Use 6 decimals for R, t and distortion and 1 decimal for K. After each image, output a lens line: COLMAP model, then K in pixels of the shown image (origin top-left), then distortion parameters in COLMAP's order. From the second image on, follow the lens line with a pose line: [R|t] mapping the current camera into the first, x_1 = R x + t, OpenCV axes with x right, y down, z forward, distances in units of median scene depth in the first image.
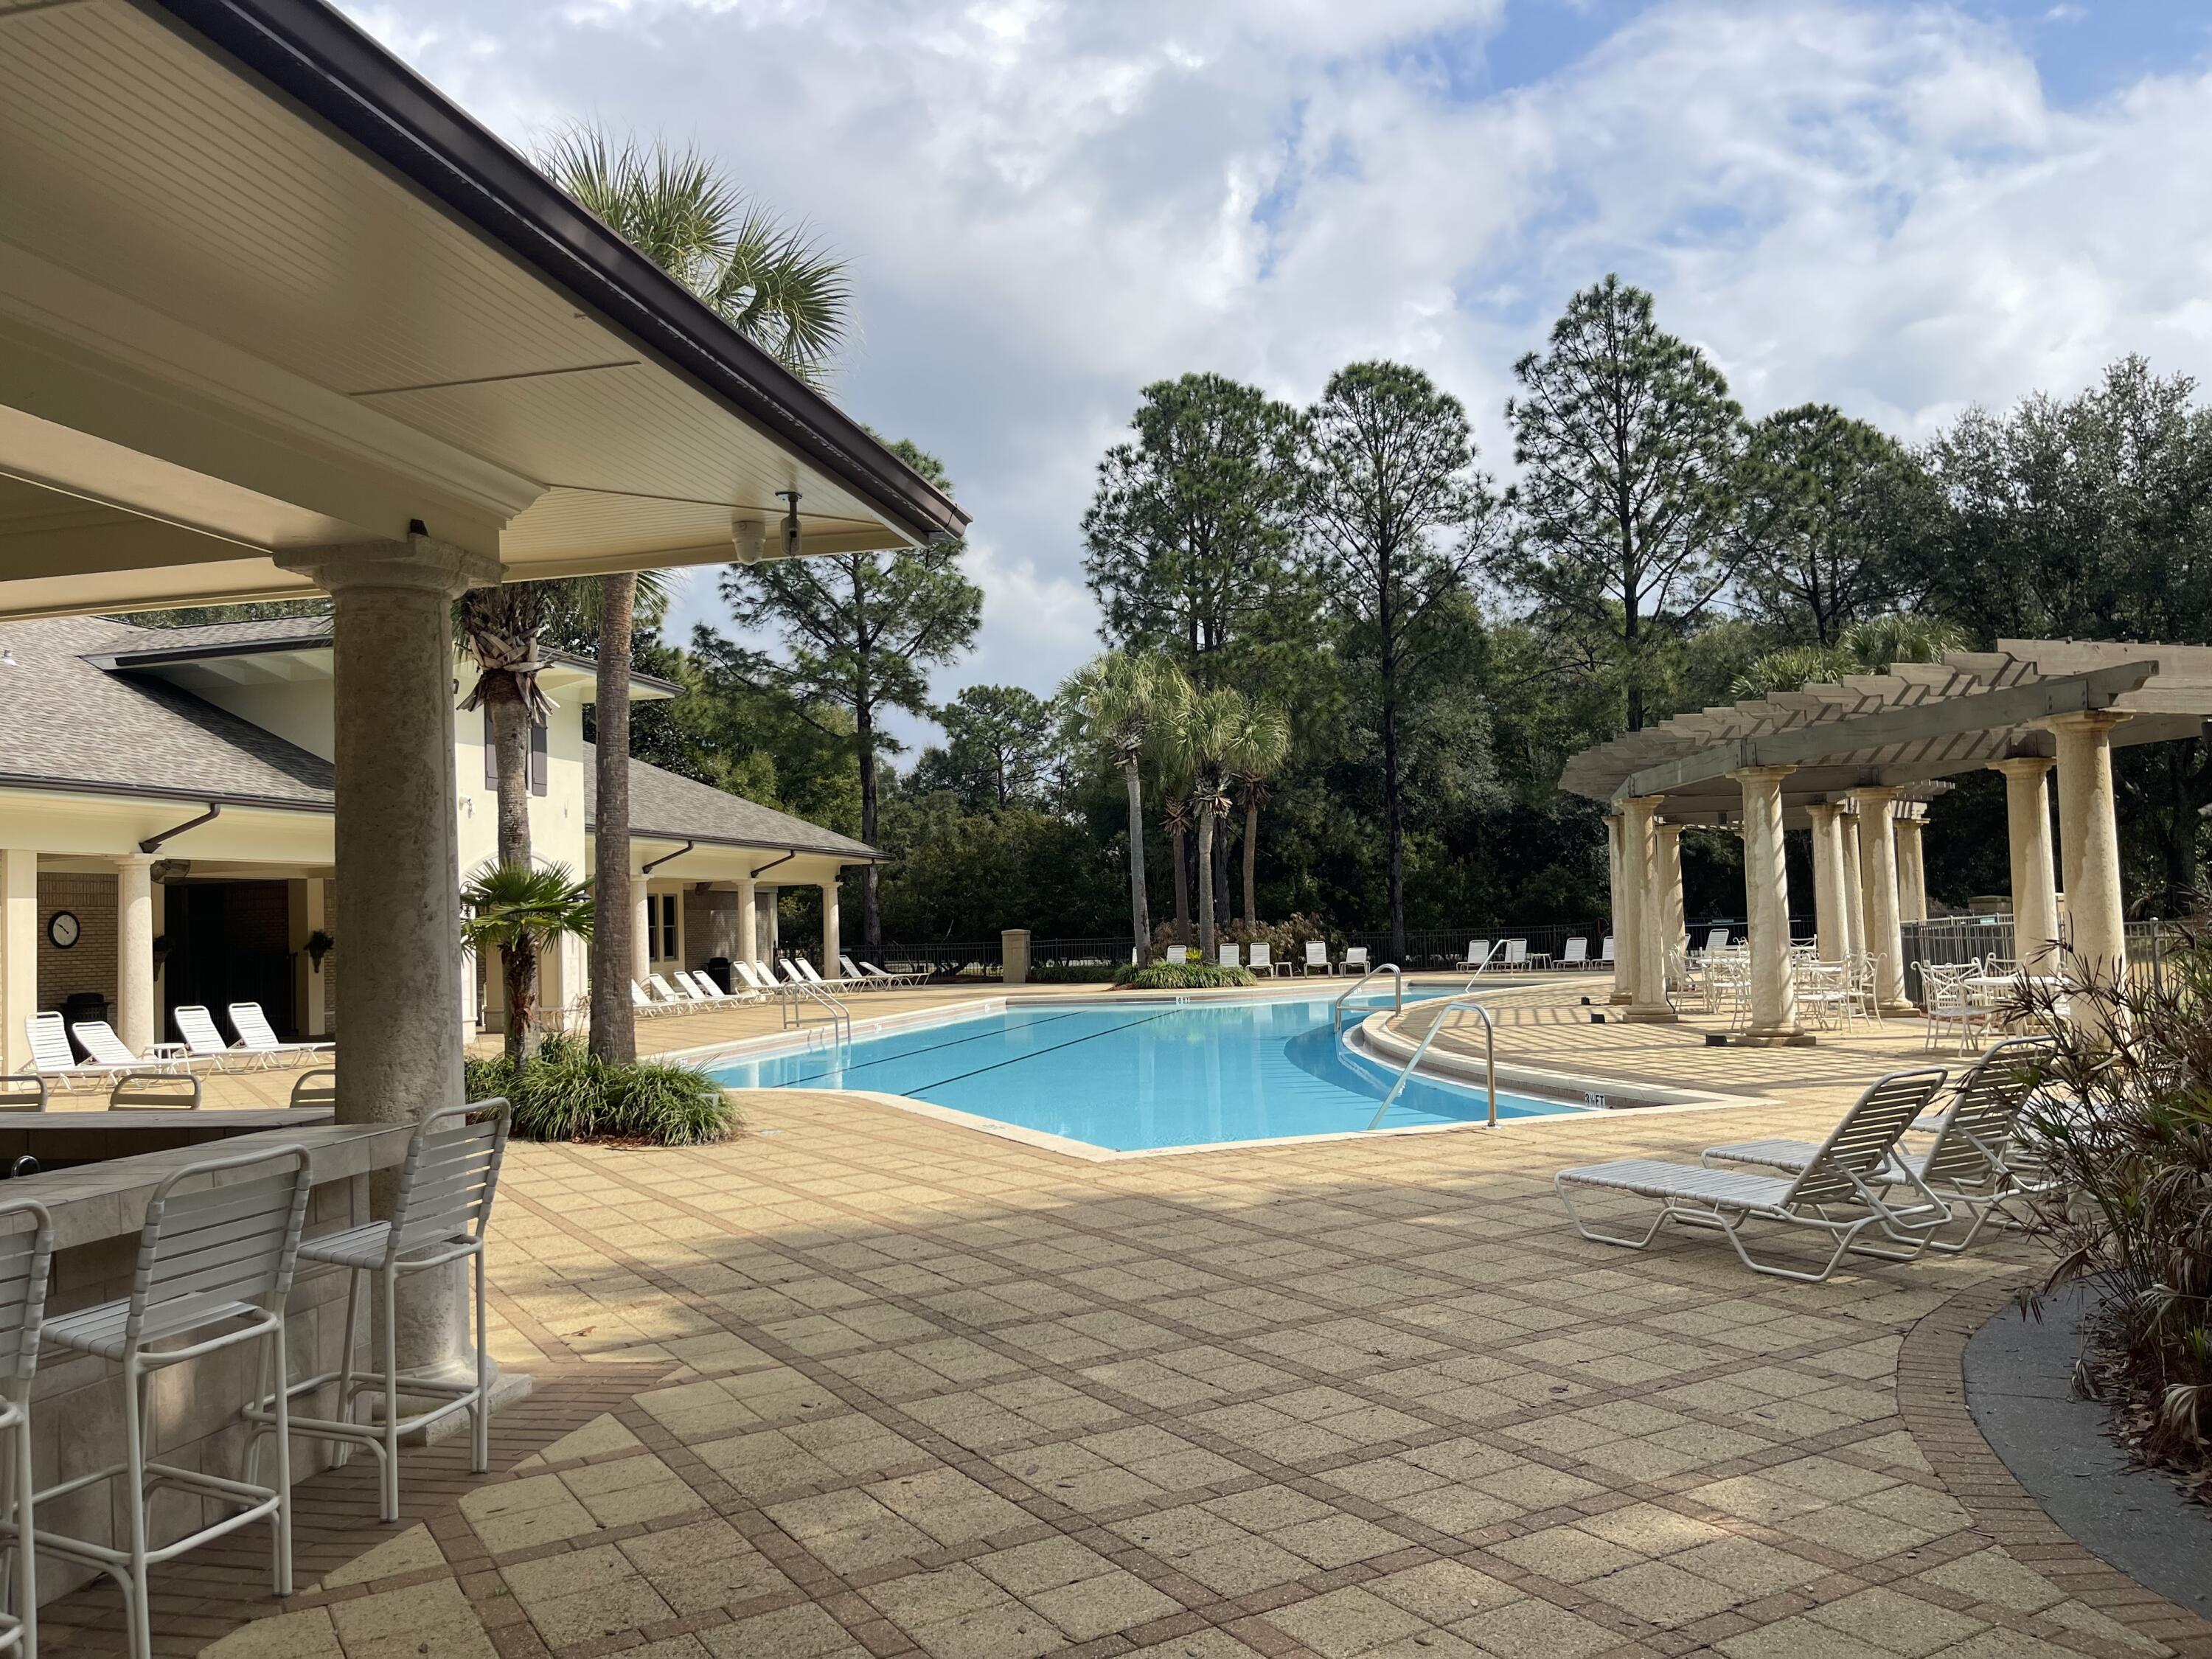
lens RADIAL K [[1640.8, 0, 1099.3], [0, 1640.8, 830.4], [0, 0, 1]] dist [0.043332, -0.004582]
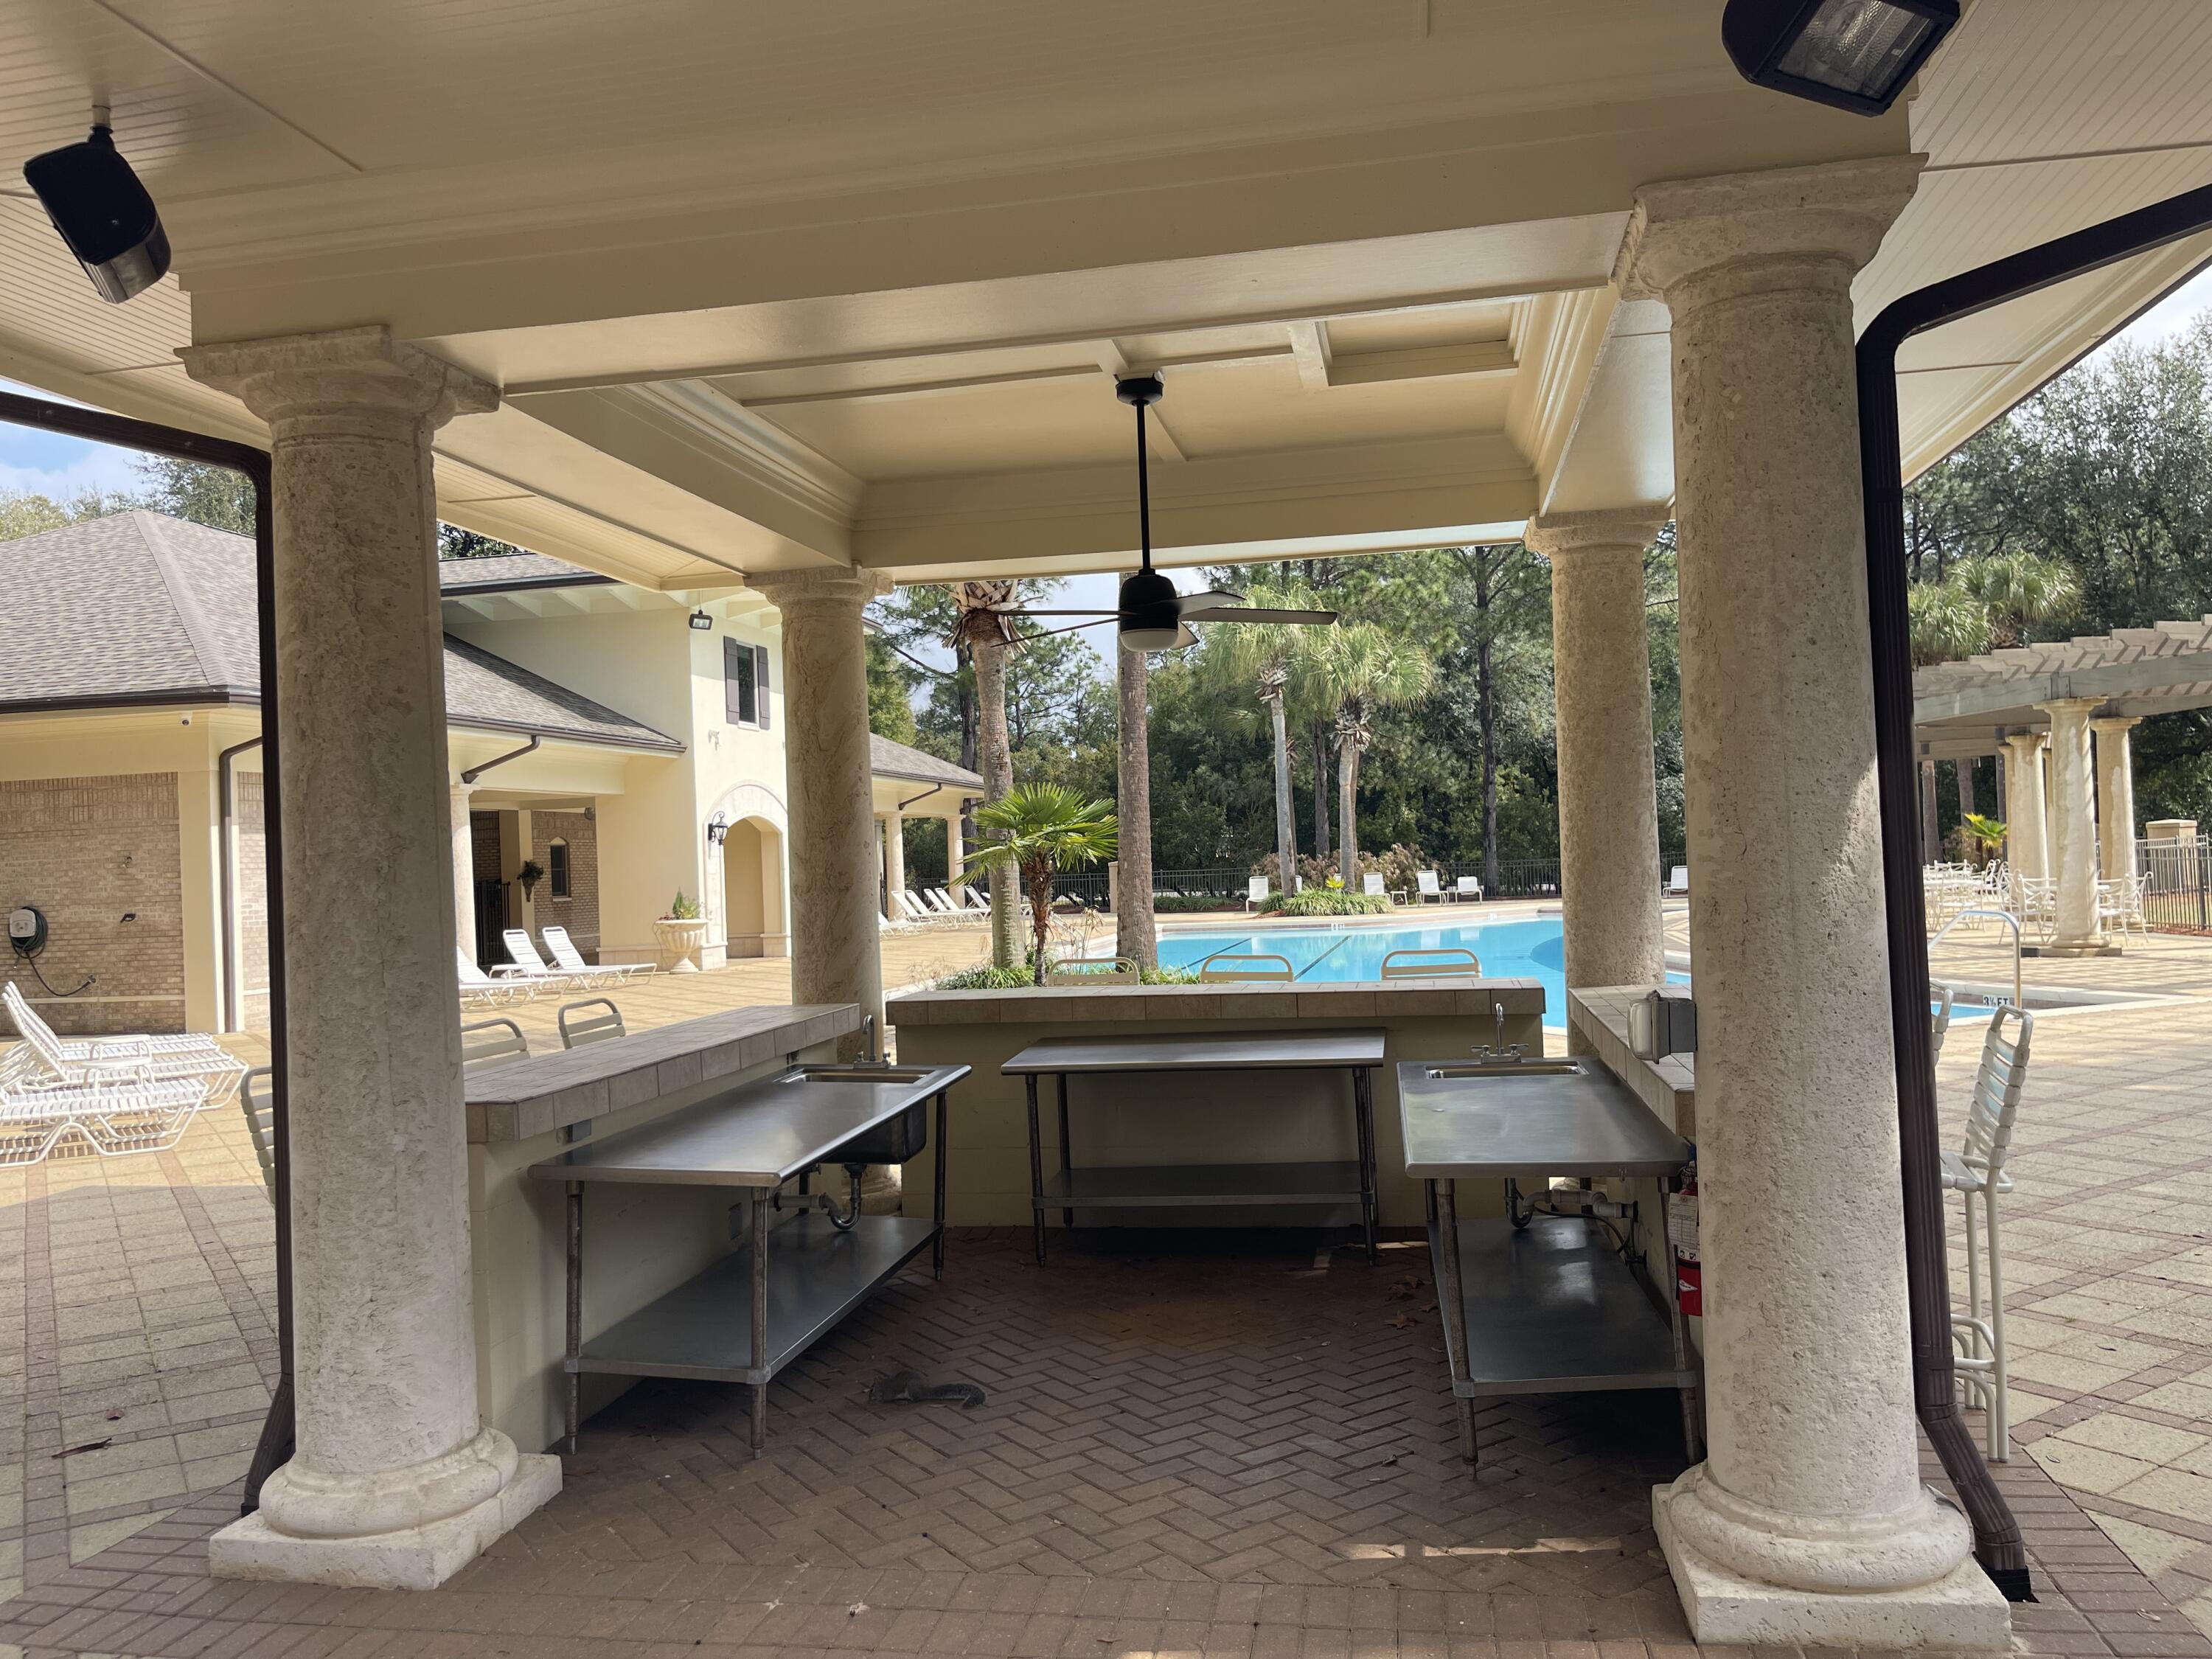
lens RADIAL K [[1640.8, 0, 1113.8], [0, 1640.8, 833.2], [0, 0, 1]] dist [0.043332, -0.004582]
pose [[0.999373, -0.002530, 0.035327, -0.118221], [0.001098, 0.999180, 0.040480, 0.001977], [-0.035400, -0.040416, 0.998556, -0.028556]]
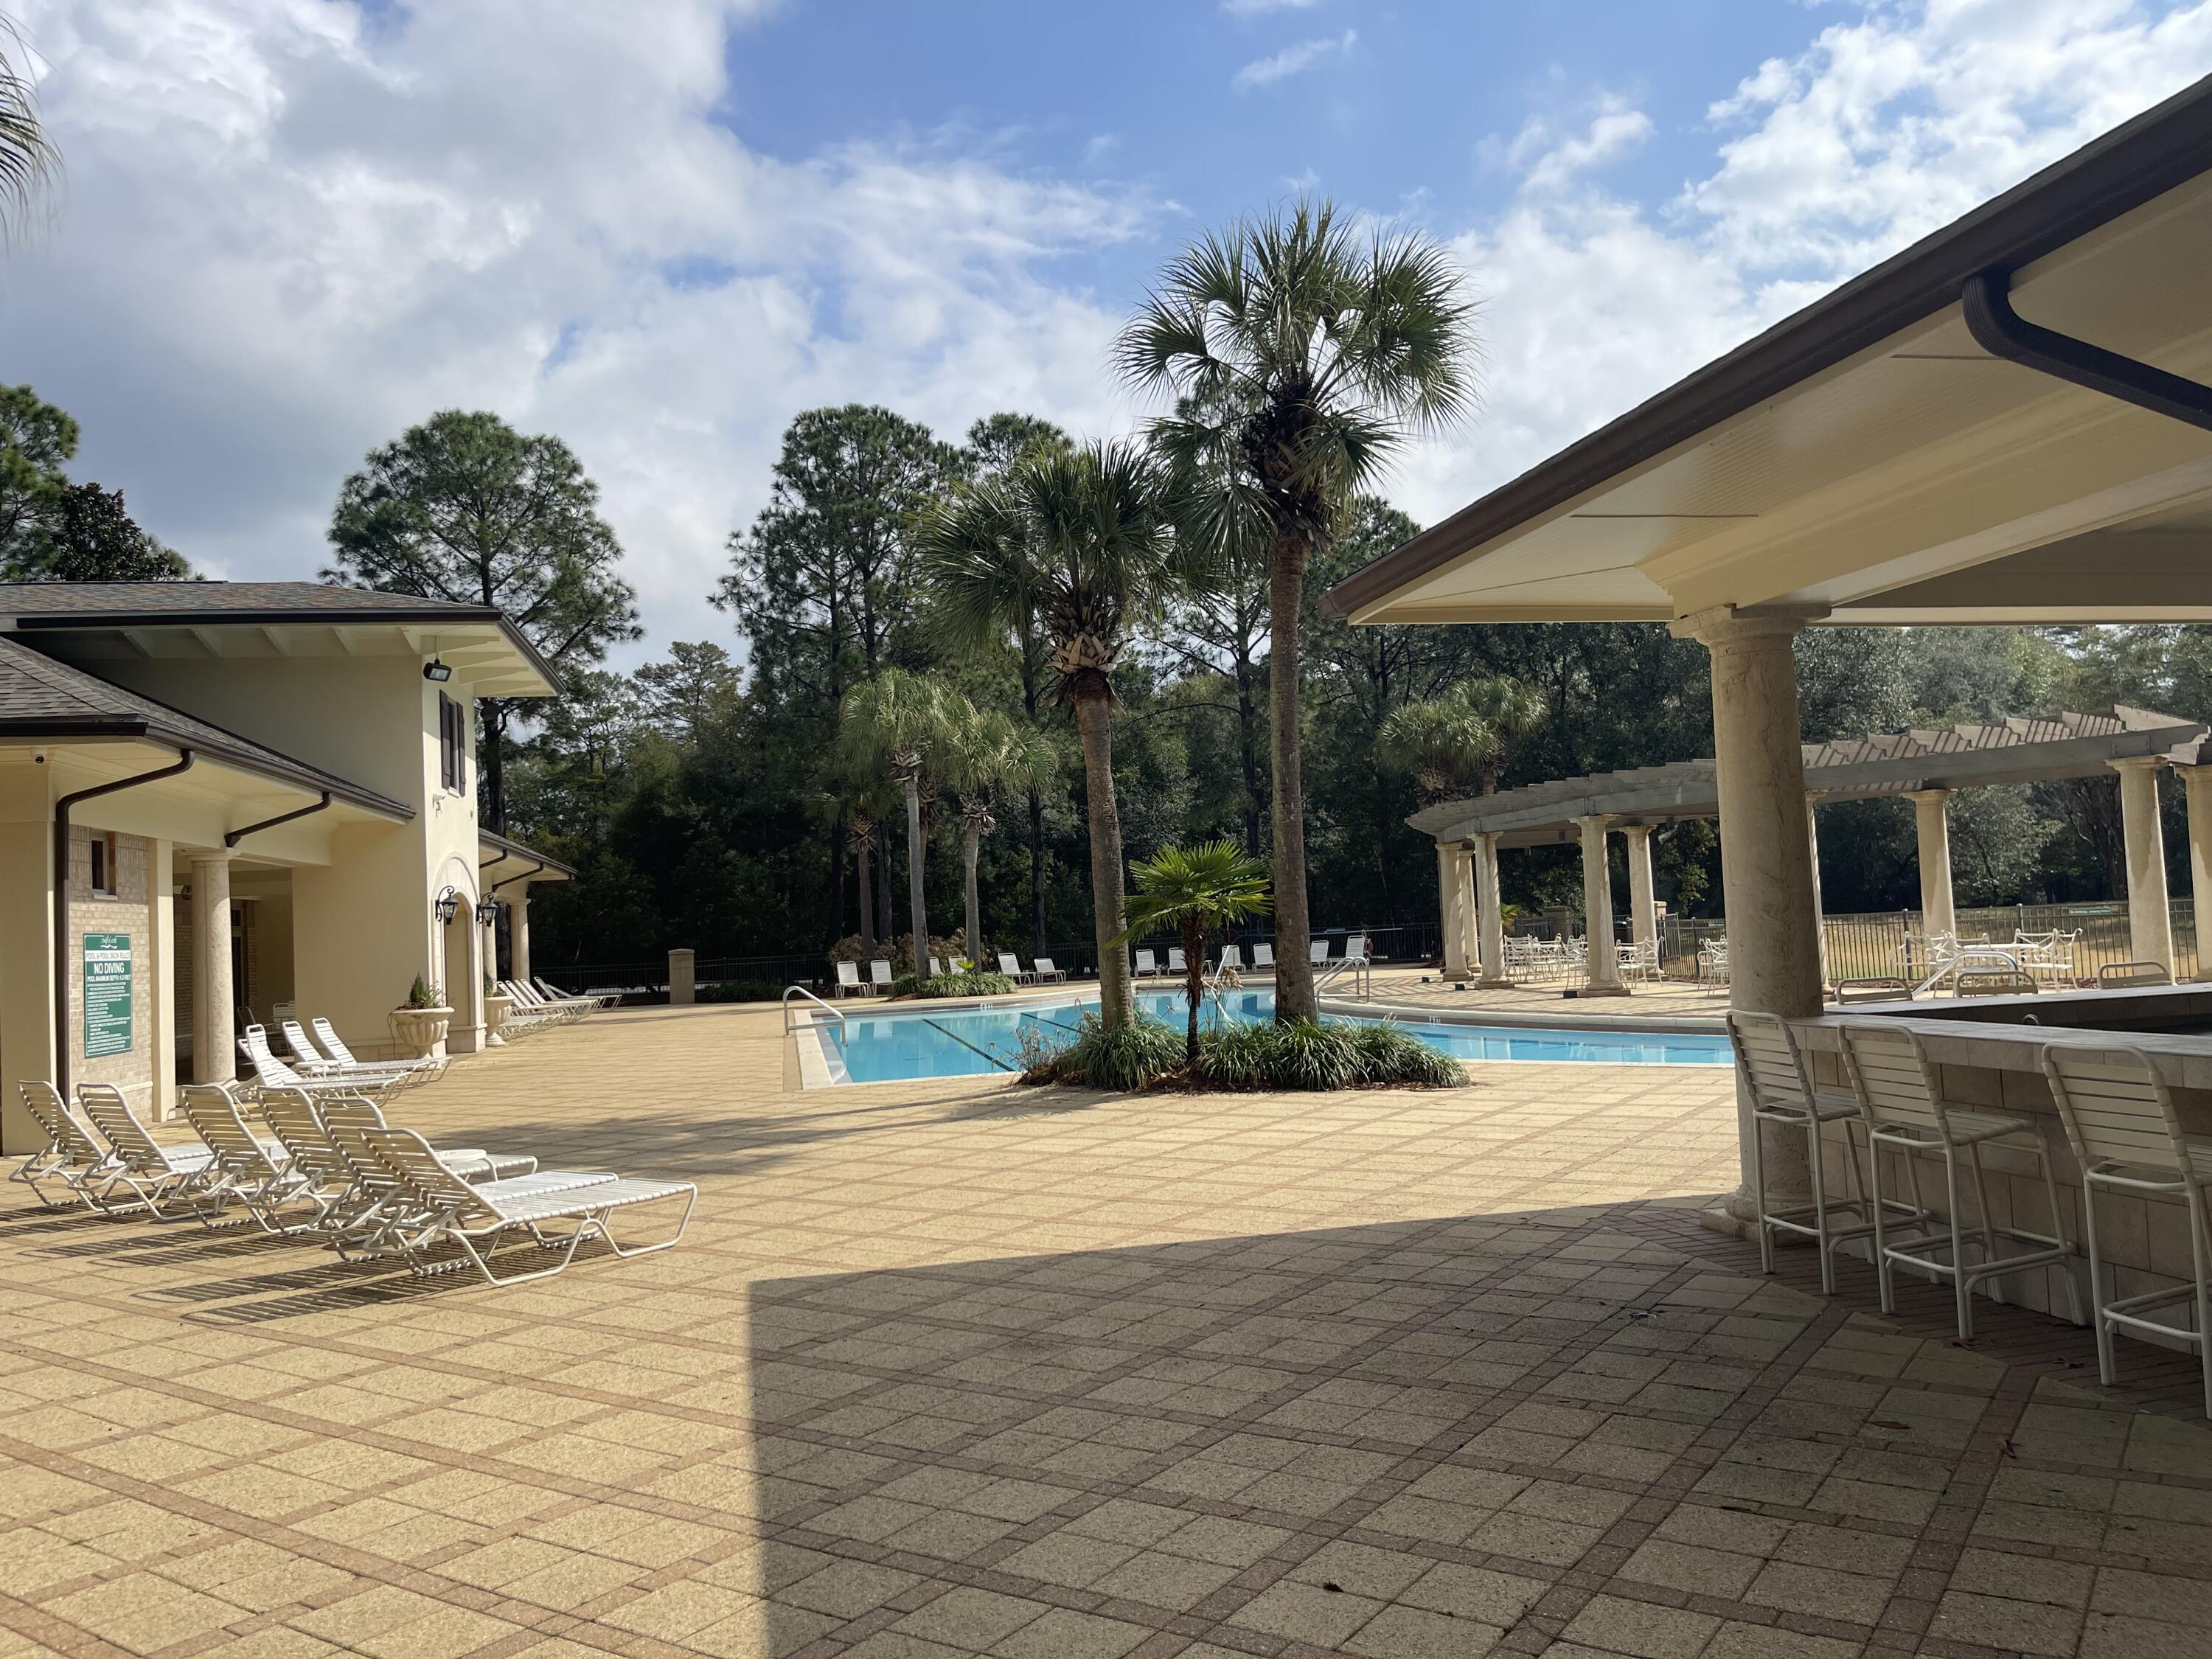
lens RADIAL K [[1640.8, 0, 1073.8], [0, 1640.8, 832.3], [0, 0, 1]] dist [0.043332, -0.004582]
pose [[0.915153, 0.015186, 0.402820, -0.299565], [-0.008035, 0.999779, -0.019436, 0.011019], [-0.403026, 0.014550, 0.915073, 0.012436]]
